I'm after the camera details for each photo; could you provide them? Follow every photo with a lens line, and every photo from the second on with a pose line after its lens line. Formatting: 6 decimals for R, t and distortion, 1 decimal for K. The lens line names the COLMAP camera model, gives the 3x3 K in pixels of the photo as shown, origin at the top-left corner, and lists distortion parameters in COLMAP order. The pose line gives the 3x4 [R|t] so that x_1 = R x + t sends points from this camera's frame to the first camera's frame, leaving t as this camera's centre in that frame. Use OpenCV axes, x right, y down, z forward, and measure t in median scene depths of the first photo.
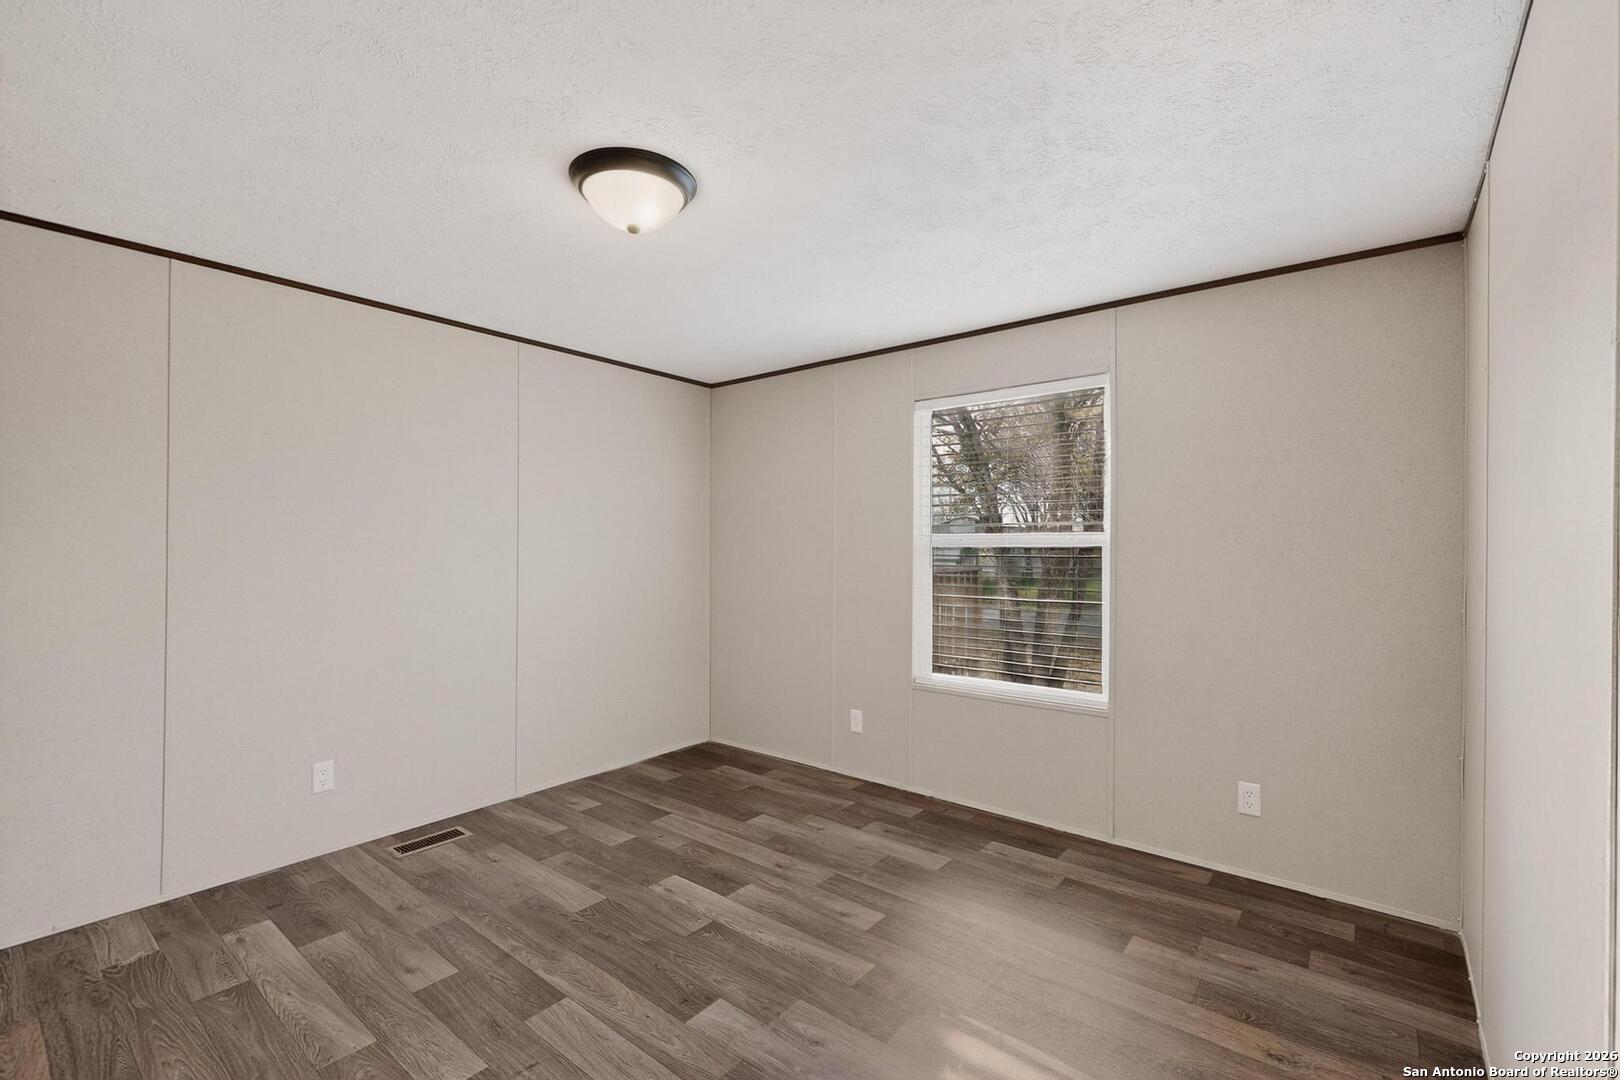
lens RADIAL K [[705.2, 0, 809.4], [0, 705.2, 538.5], [0, 0, 1]] dist [0.002967, 0.000032]
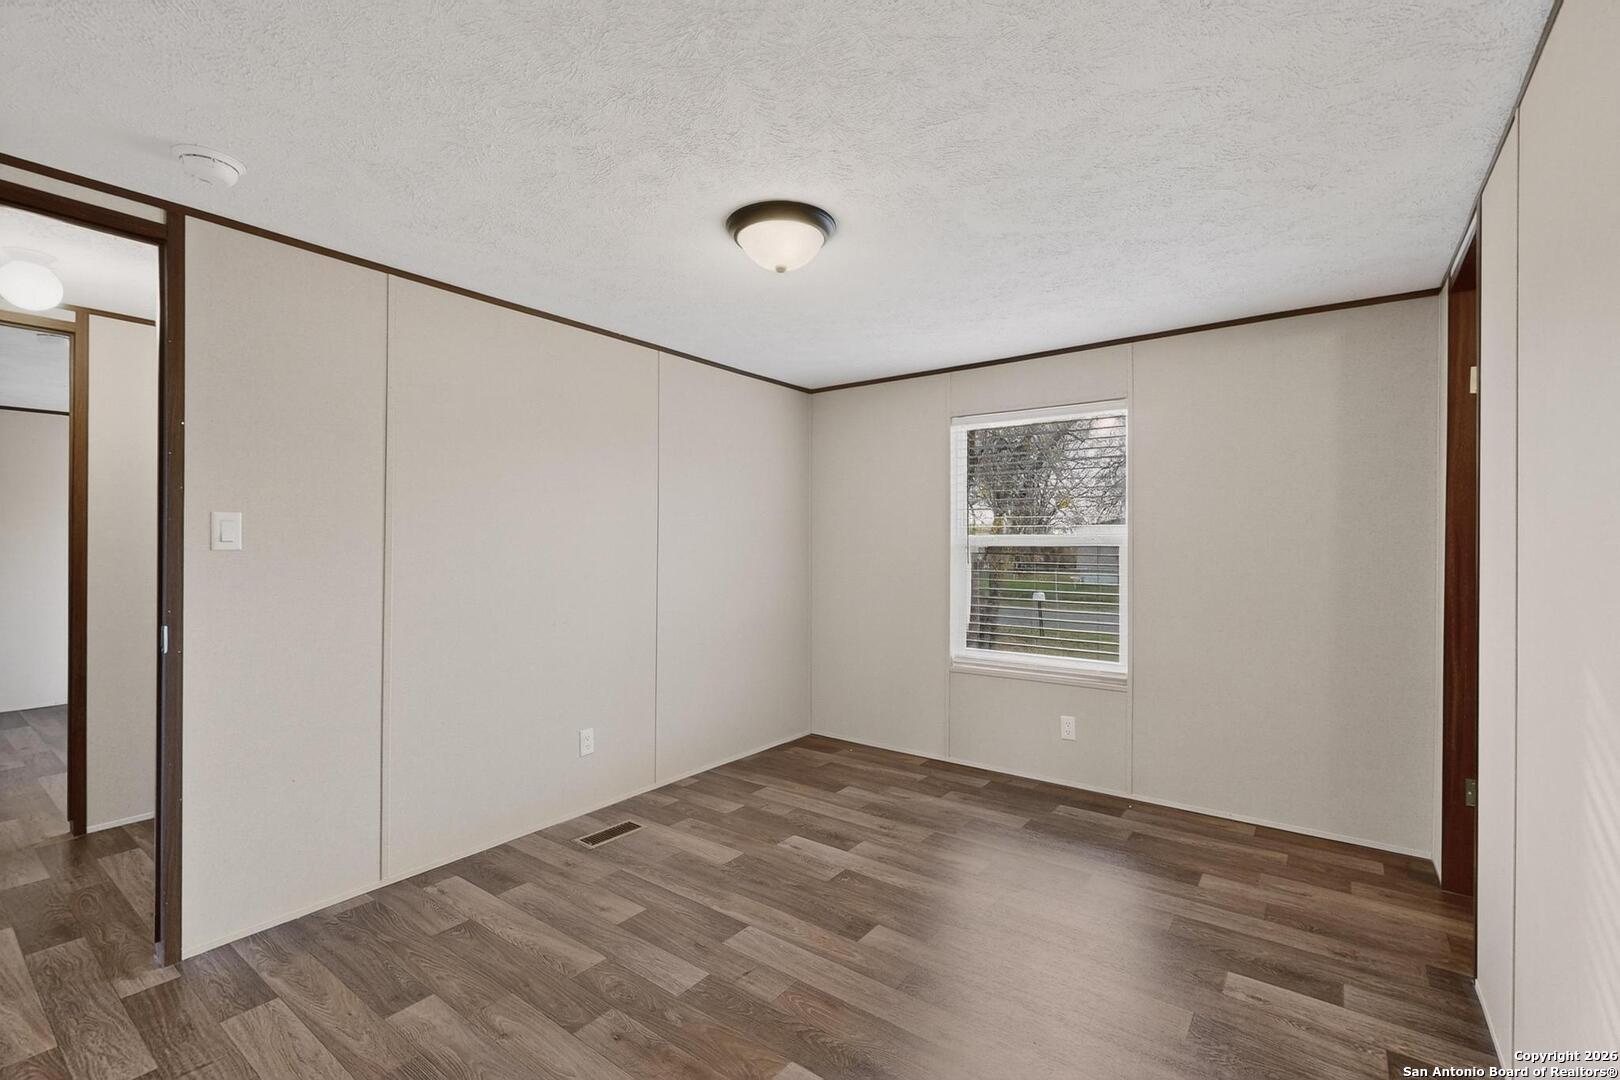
lens RADIAL K [[705.2, 0, 807.7], [0, 705.2, 547.8], [0, 0, 1]] dist [0.003655, -0.000244]
pose [[0.999428, -0.001569, 0.033780, -0.231192], [0.001123, 0.999912, 0.013235, -0.002929], [-0.033797, -0.013189, 0.999342, -0.149452]]
